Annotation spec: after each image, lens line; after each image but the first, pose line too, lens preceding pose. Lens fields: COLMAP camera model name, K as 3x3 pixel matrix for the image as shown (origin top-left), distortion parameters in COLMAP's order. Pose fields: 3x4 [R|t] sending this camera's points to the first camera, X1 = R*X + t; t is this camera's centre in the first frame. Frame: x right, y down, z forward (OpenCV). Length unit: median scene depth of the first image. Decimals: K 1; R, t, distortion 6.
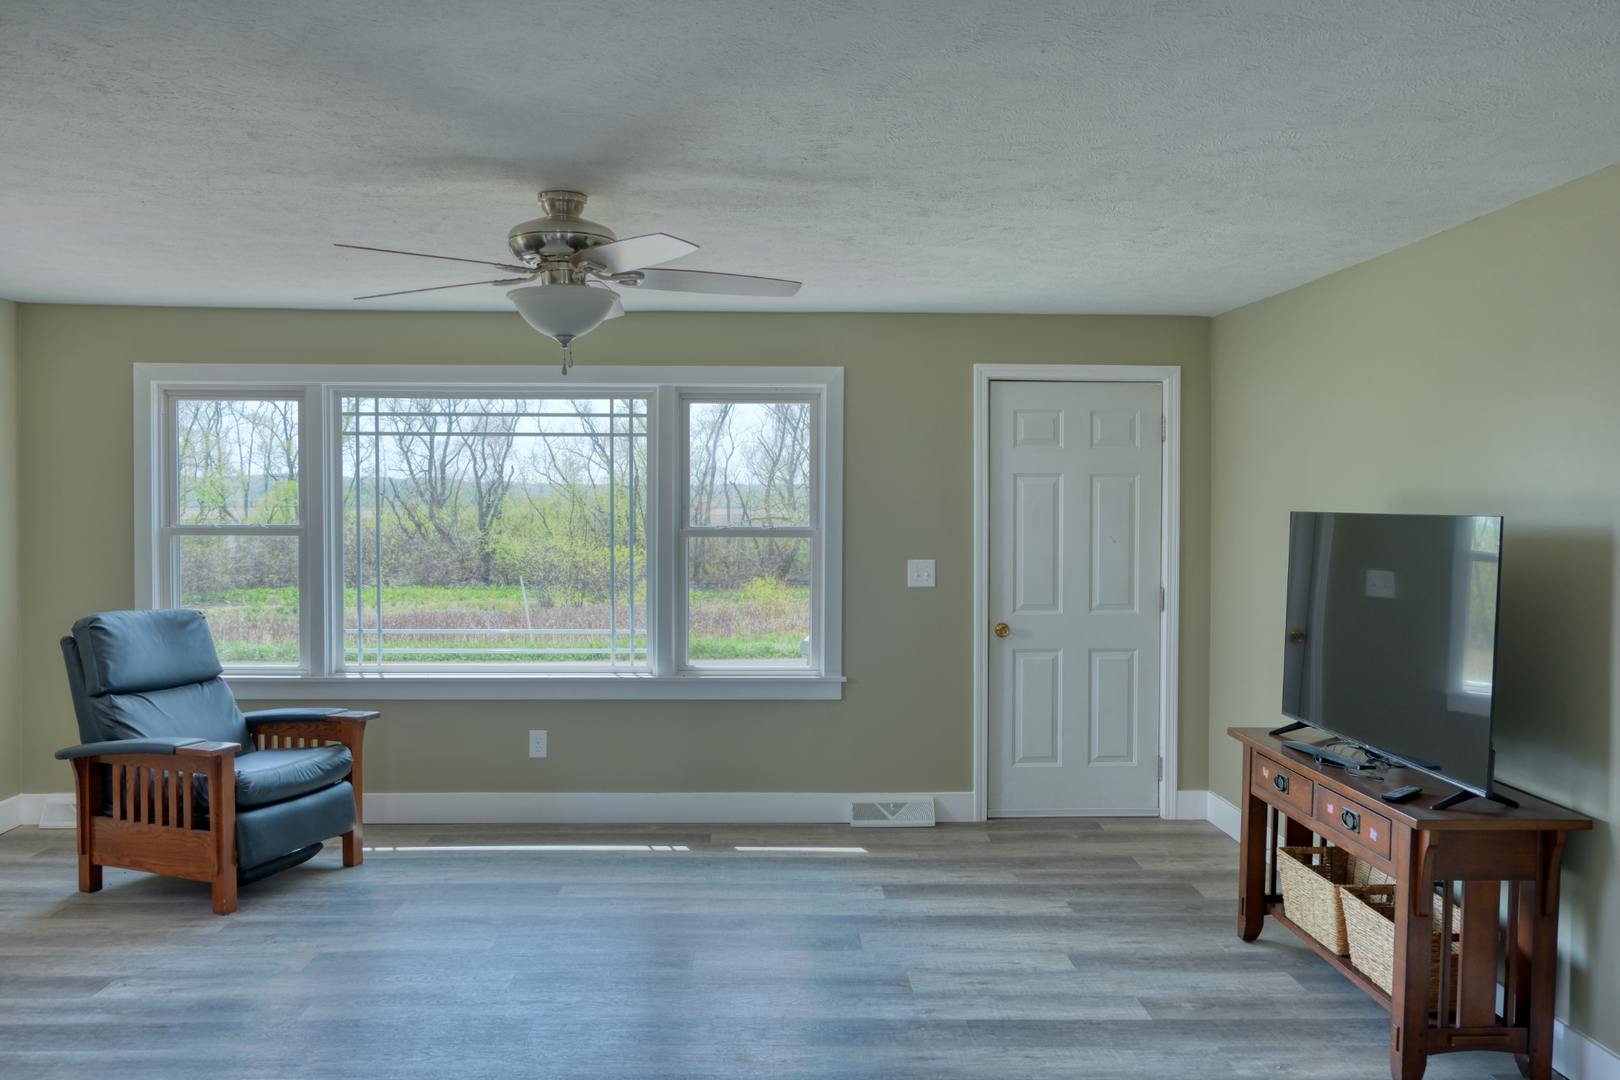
lens RADIAL K [[1248.5, 0, 746.7], [0, 1248.5, 554.6], [0, 0, 1]] dist [-0.037137, 0.026245]
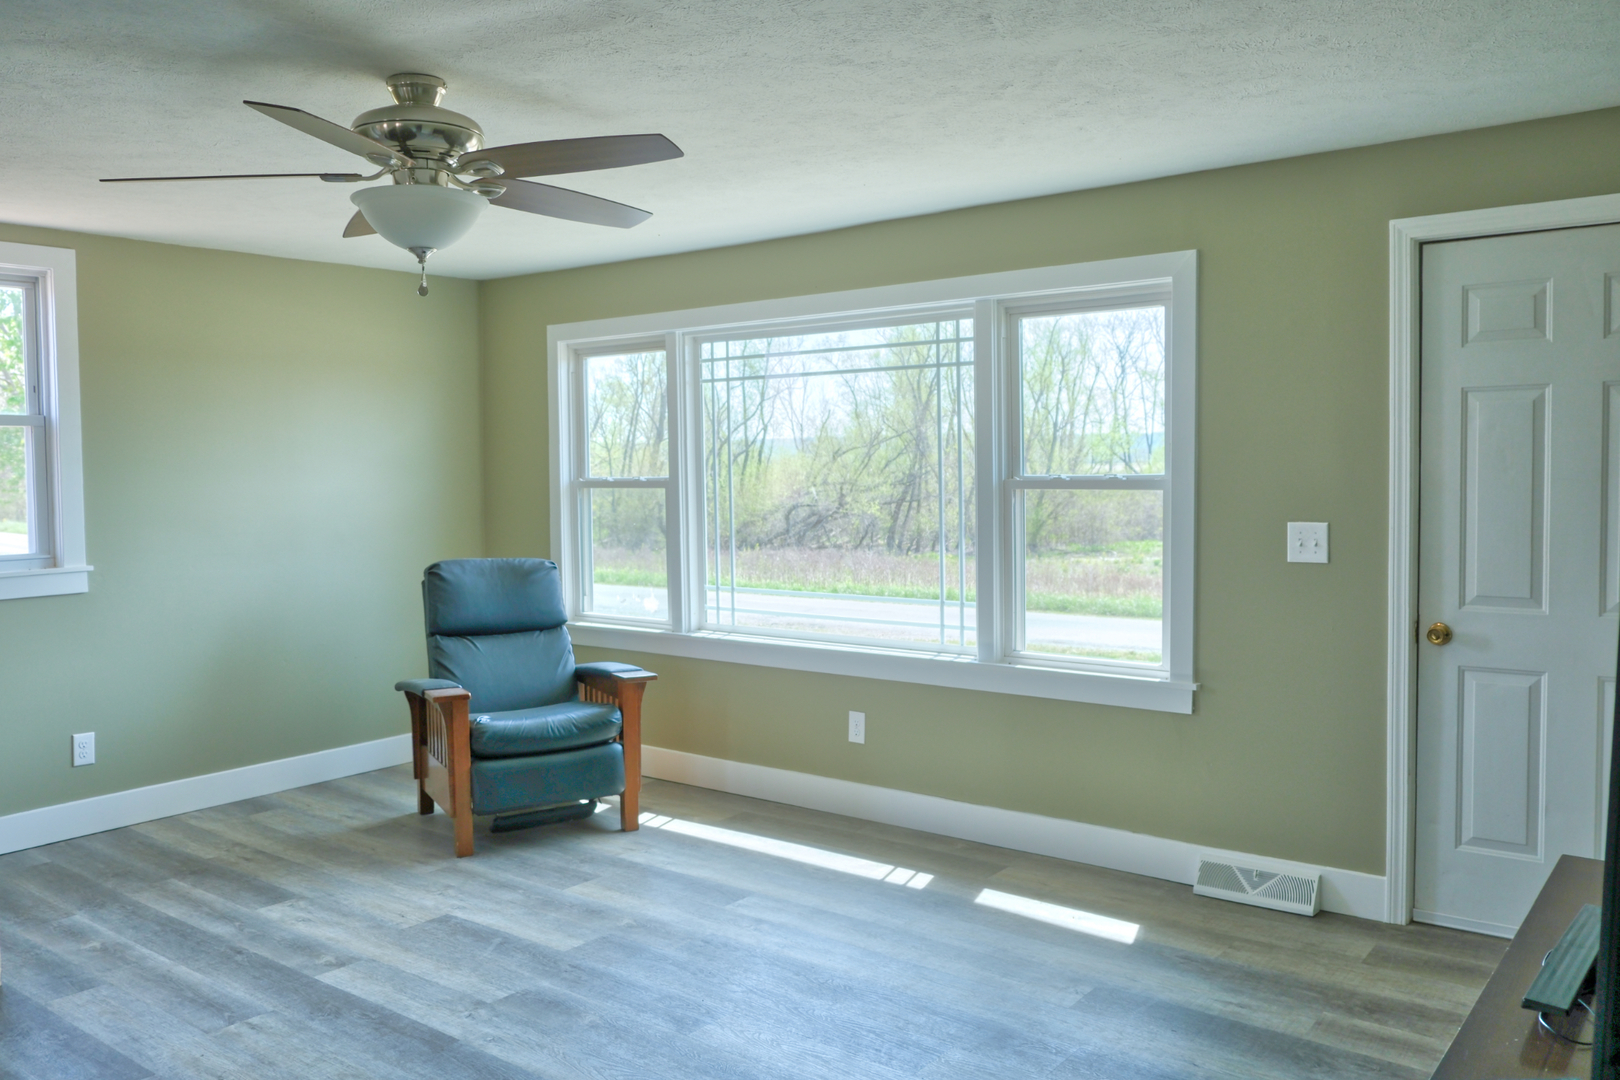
lens RADIAL K [[1248.5, 0, 806.0], [0, 1248.5, 542.6], [0, 0, 1]] dist [-0.037137, 0.026245]
pose [[0.778310, 0.025775, -0.627351, 0.352423], [-0.008526, 0.999499, 0.030488, -0.003152], [0.627822, -0.018380, 0.778140, 0.306175]]
